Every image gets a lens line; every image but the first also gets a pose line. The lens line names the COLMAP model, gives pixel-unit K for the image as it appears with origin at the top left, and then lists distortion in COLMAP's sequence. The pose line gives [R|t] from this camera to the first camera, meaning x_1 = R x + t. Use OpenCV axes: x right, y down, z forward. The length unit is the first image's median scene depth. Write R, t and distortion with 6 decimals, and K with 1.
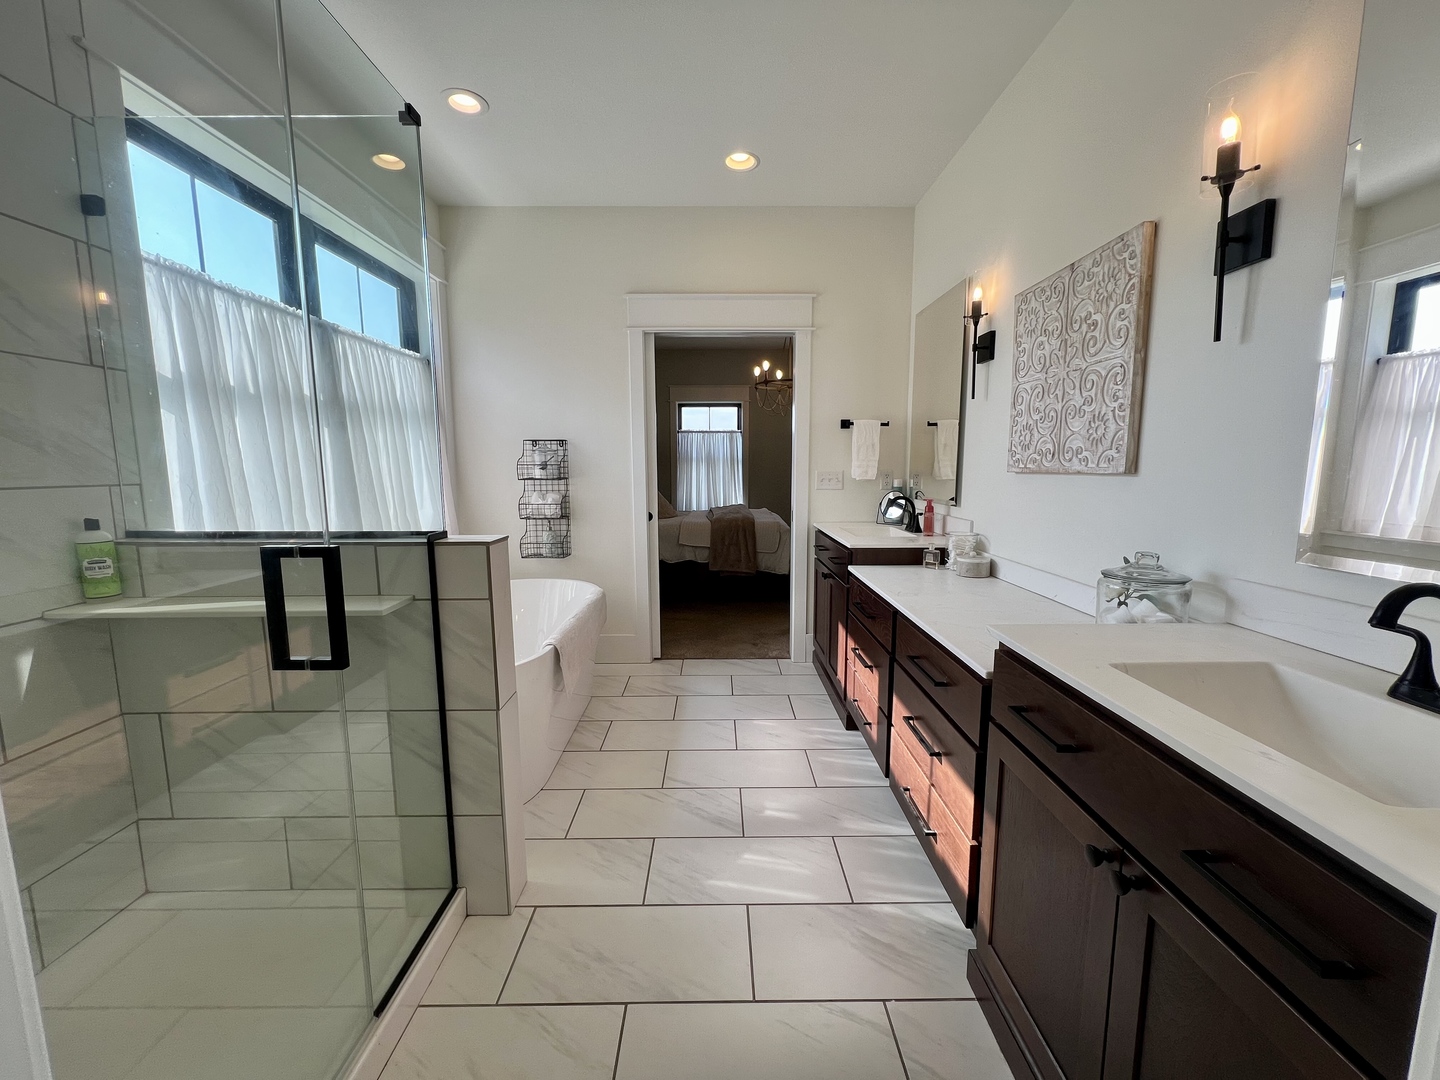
lens RADIAL K [[574.2, 0, 722.7], [0, 574.2, 542.2], [0, 0, 1]] dist [0.000037, -0.000220]
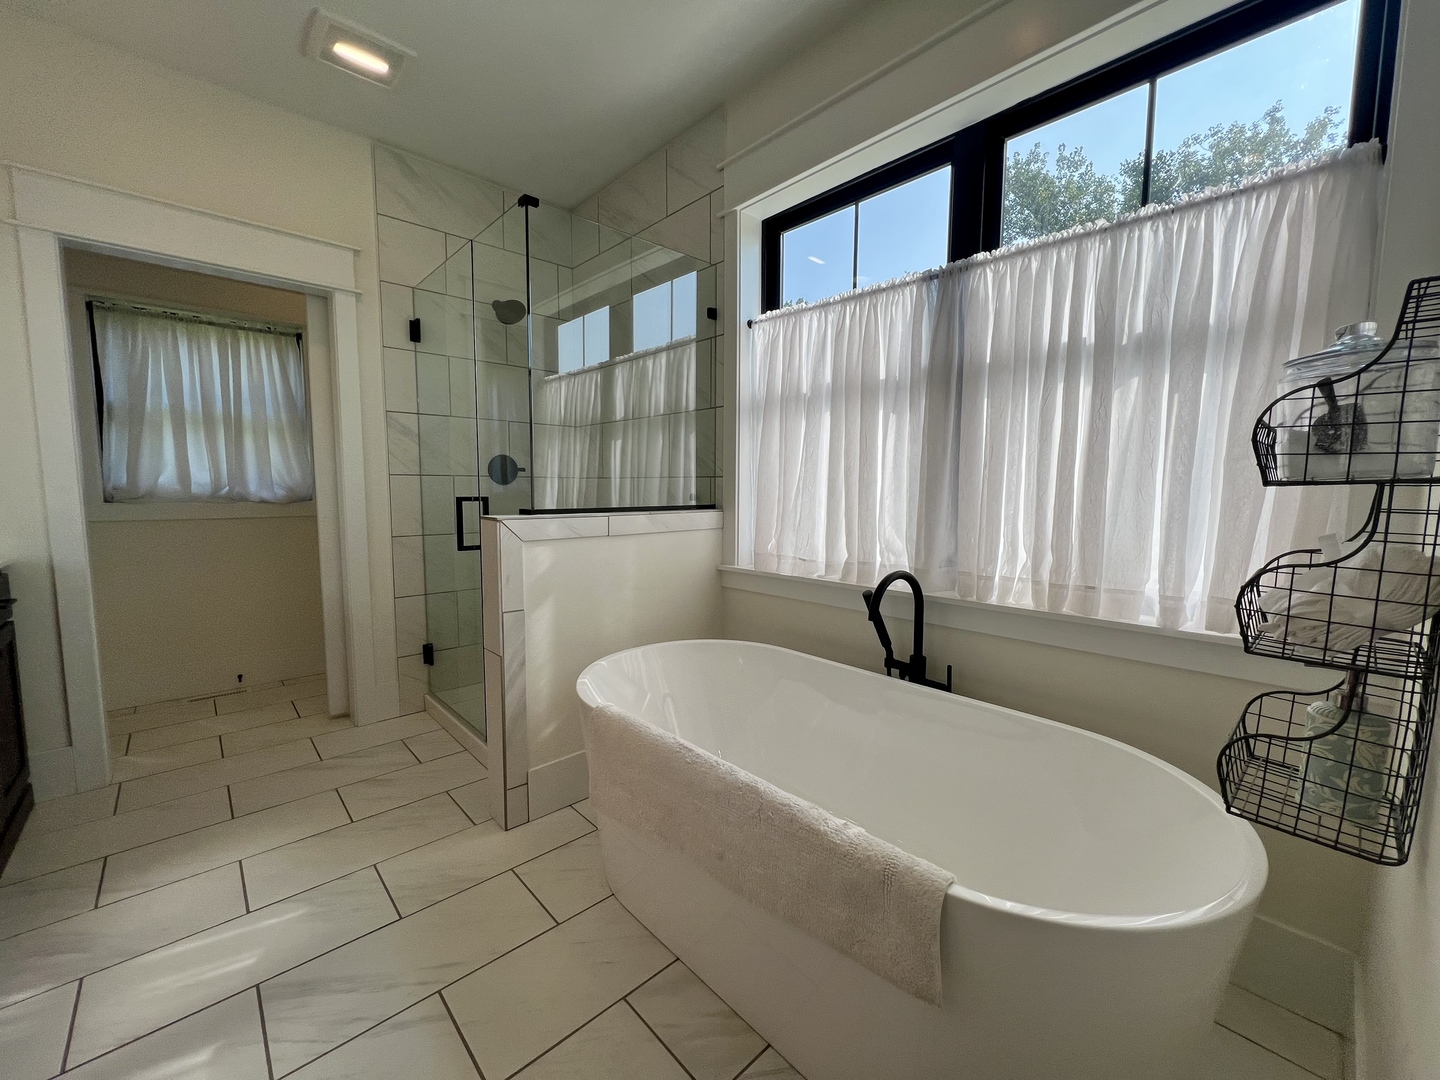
lens RADIAL K [[574.2, 0, 718.2], [0, 574.2, 543.0], [0, 0, 1]] dist [0.000037, -0.000220]
pose [[-0.739581, 0.062399, -0.670169, 0.056782], [-0.092841, 0.976718, 0.193399, -0.192434], [0.666634, 0.205253, -0.716568, 1.779993]]
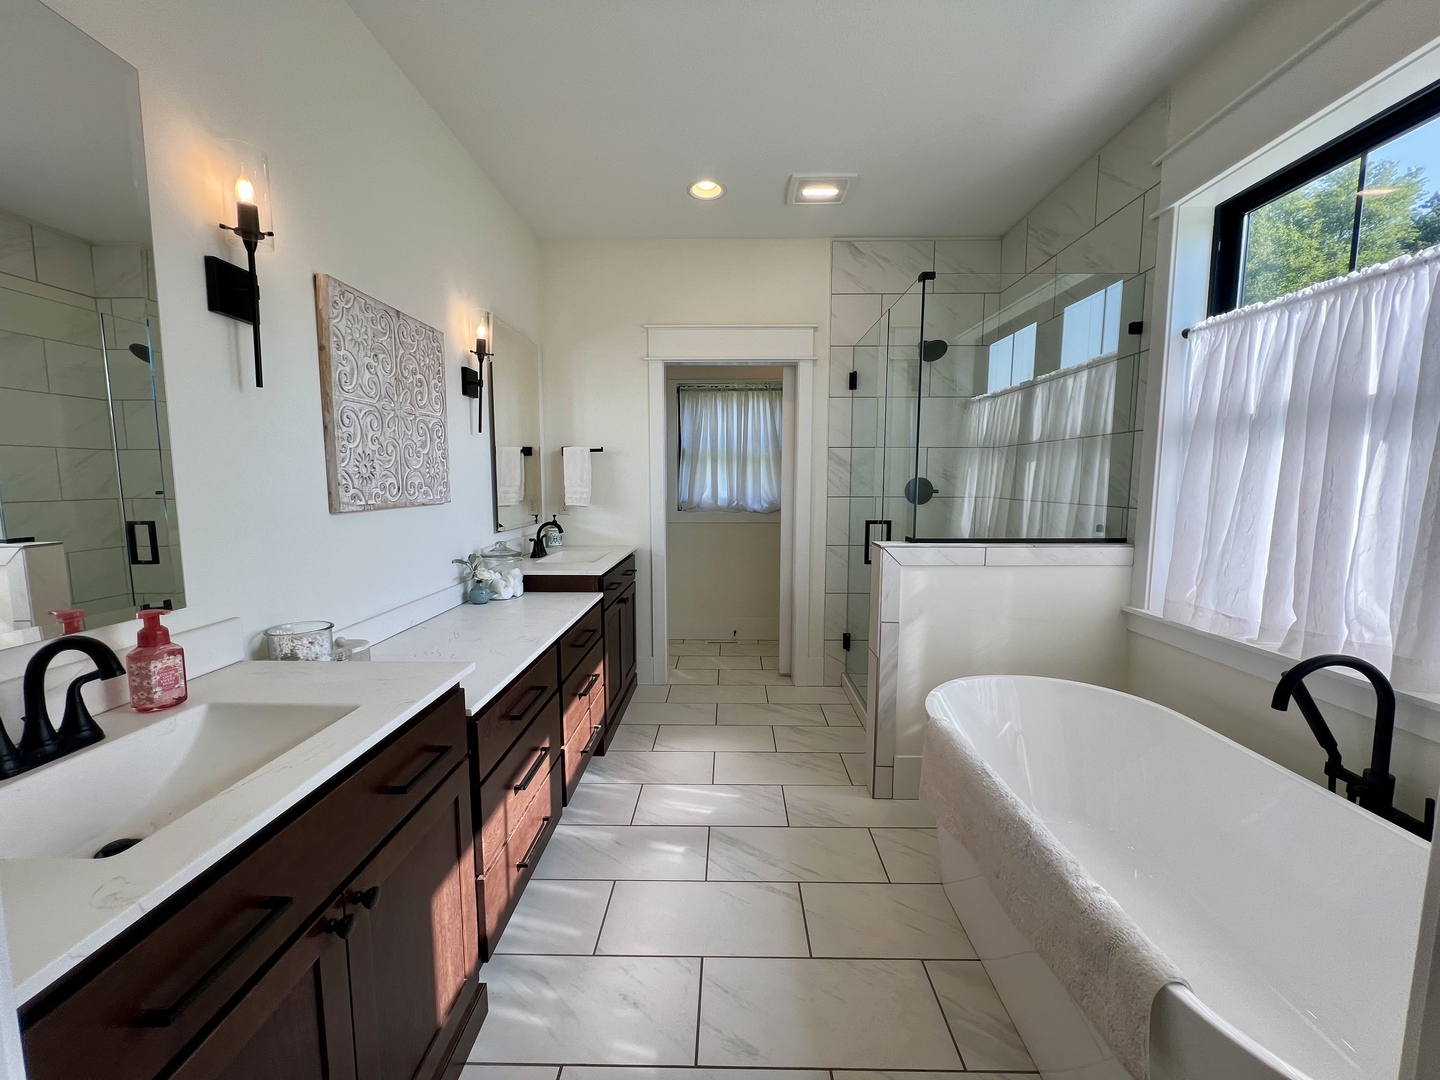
lens RADIAL K [[574.2, 0, 718.7], [0, 574.2, 546.2], [0, 0, 1]] dist [0.000037, -0.000220]
pose [[-0.999497, -0.001185, 0.031681, -0.017130], [0.006562, 0.969928, 0.243305, -0.296921], [-0.031016, 0.243390, -0.969432, 1.985441]]
